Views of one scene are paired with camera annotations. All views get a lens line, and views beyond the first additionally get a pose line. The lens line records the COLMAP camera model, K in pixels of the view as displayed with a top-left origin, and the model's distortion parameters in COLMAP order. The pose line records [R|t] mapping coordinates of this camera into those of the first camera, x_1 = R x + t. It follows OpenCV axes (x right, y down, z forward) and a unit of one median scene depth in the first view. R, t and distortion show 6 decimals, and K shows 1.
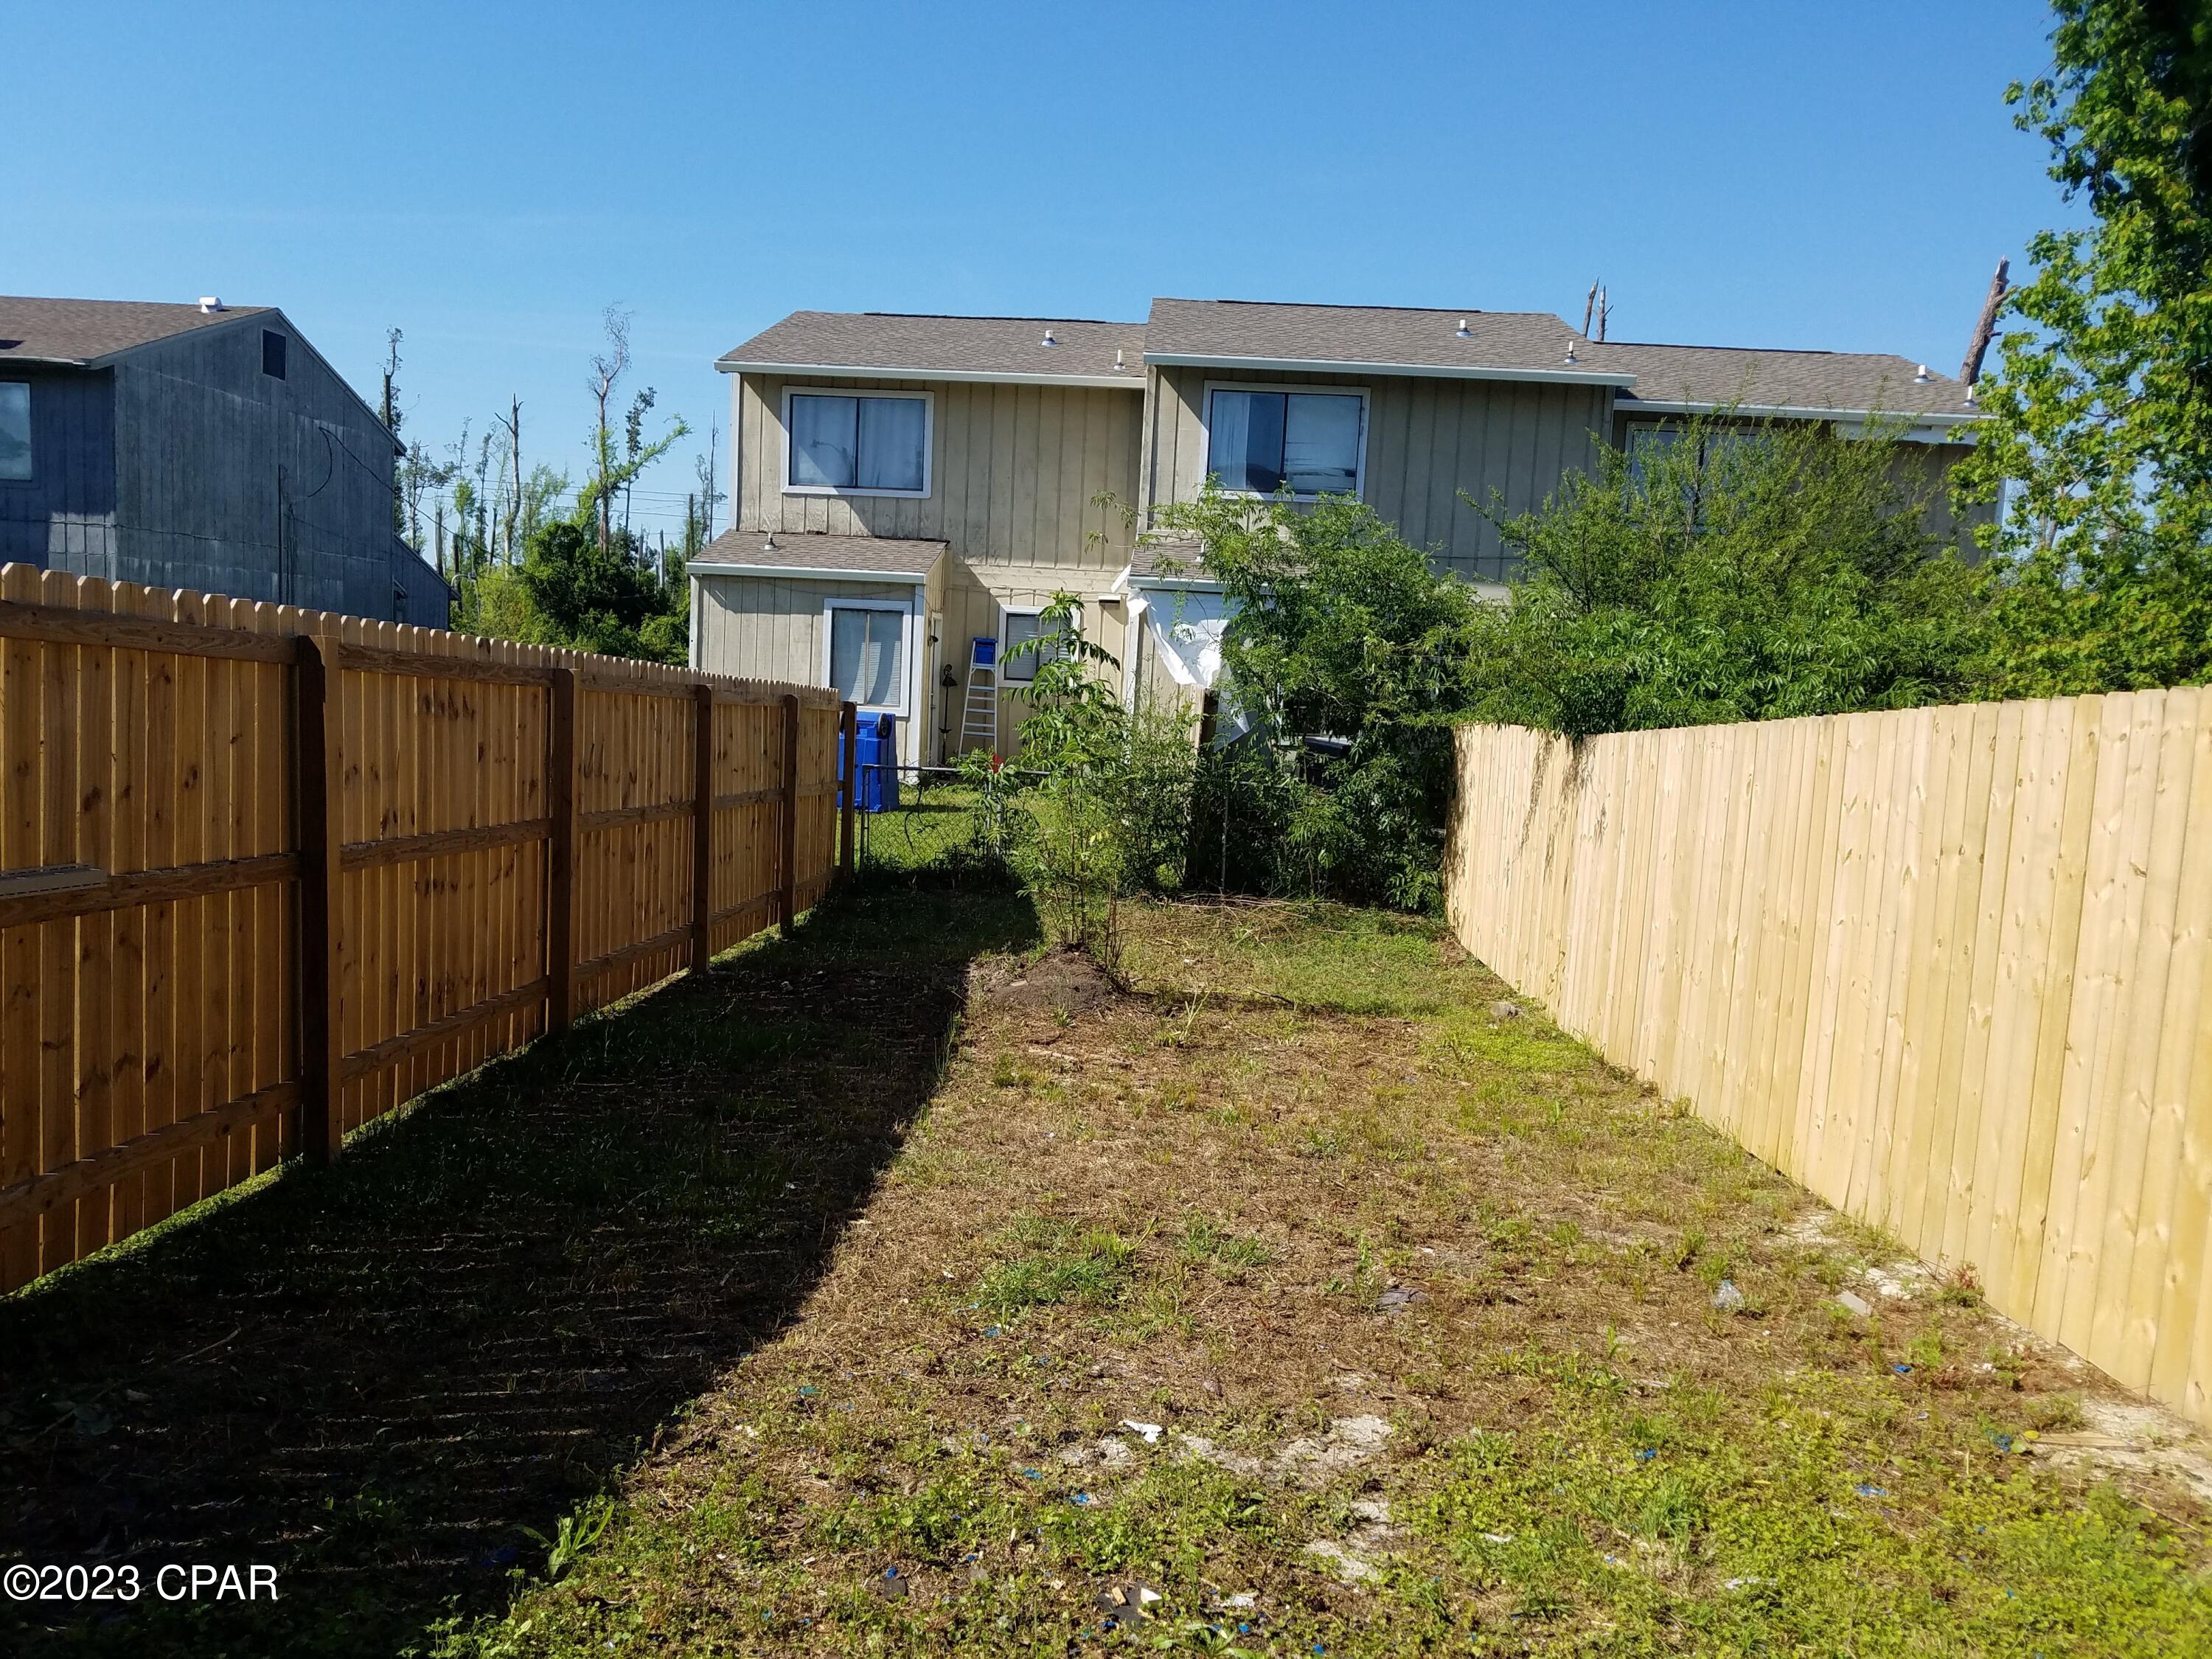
lens RADIAL K [[1732.0, 0, 1114.1], [0, 1732.0, 885.4], [0, 0, 1]] dist [0.008109, -0.007685]
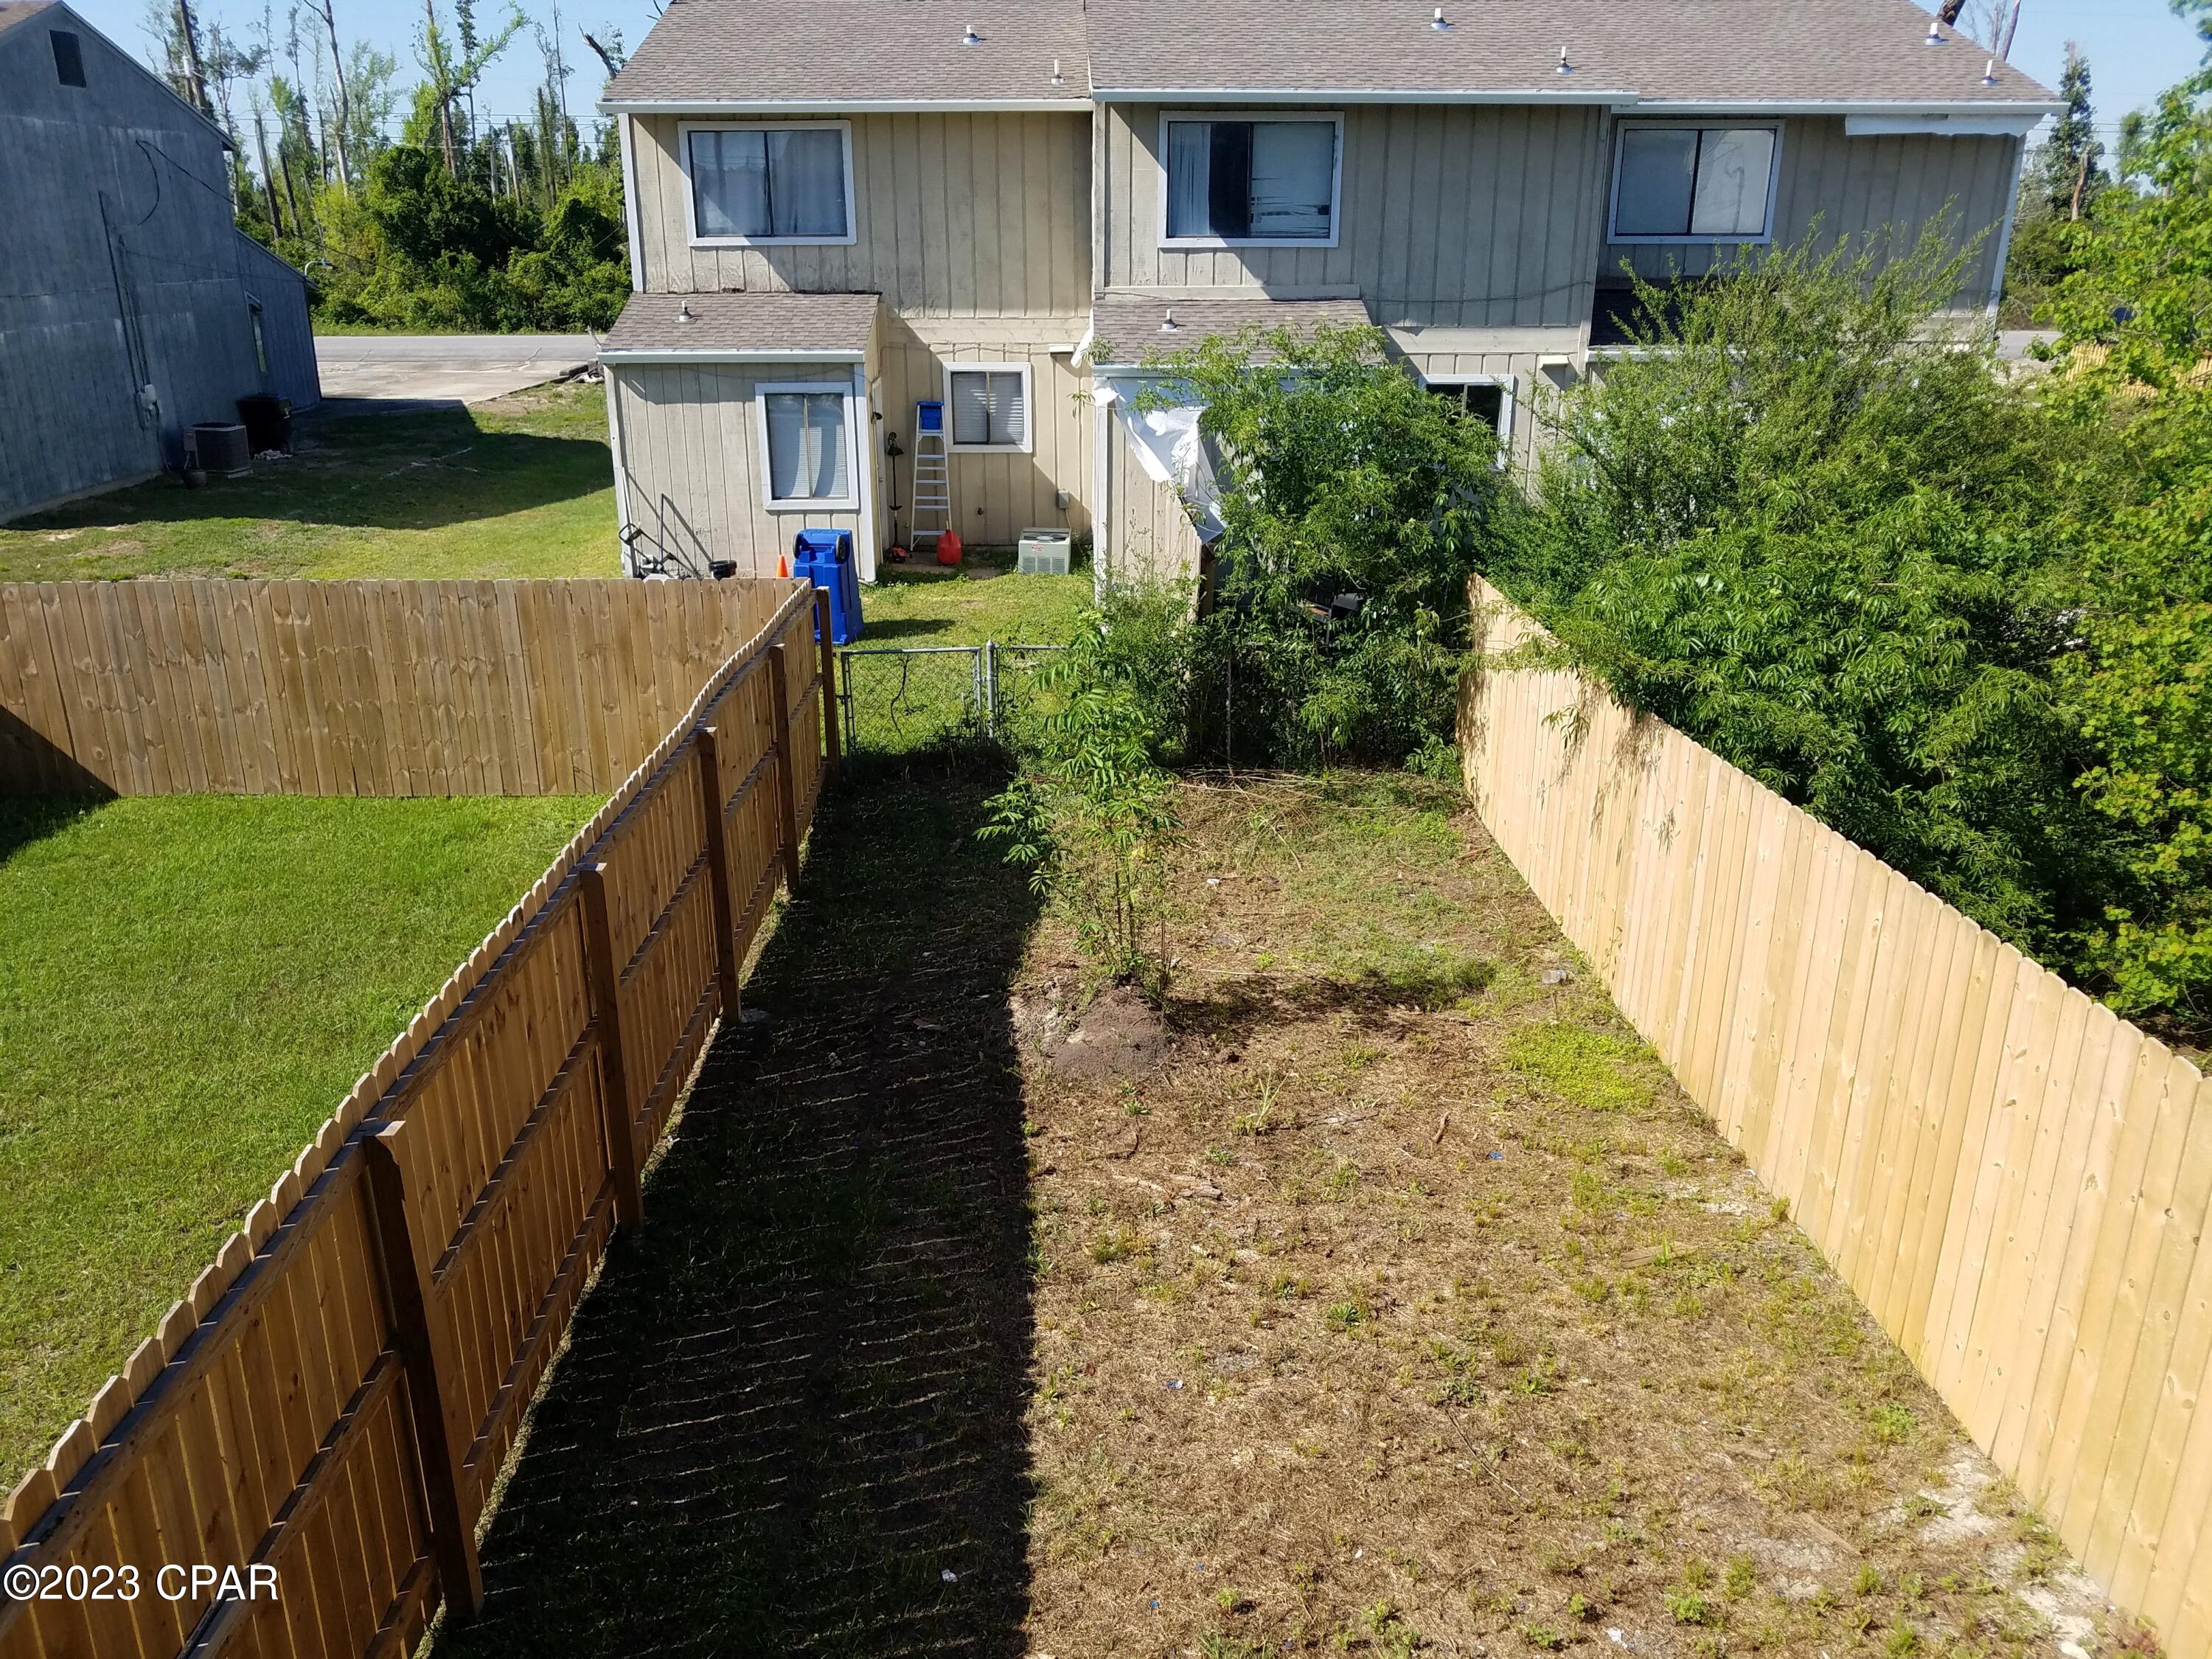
lens RADIAL K [[1726.6, 0, 1106.0], [0, 1726.6, 829.5], [0, 0, 1]] dist [0.007089, -0.007075]
pose [[0.996864, -0.067243, 0.041715, -0.036252], [0.055168, 0.968497, 0.242837, -0.147909], [-0.056730, -0.239774, 0.969170, 0.049417]]
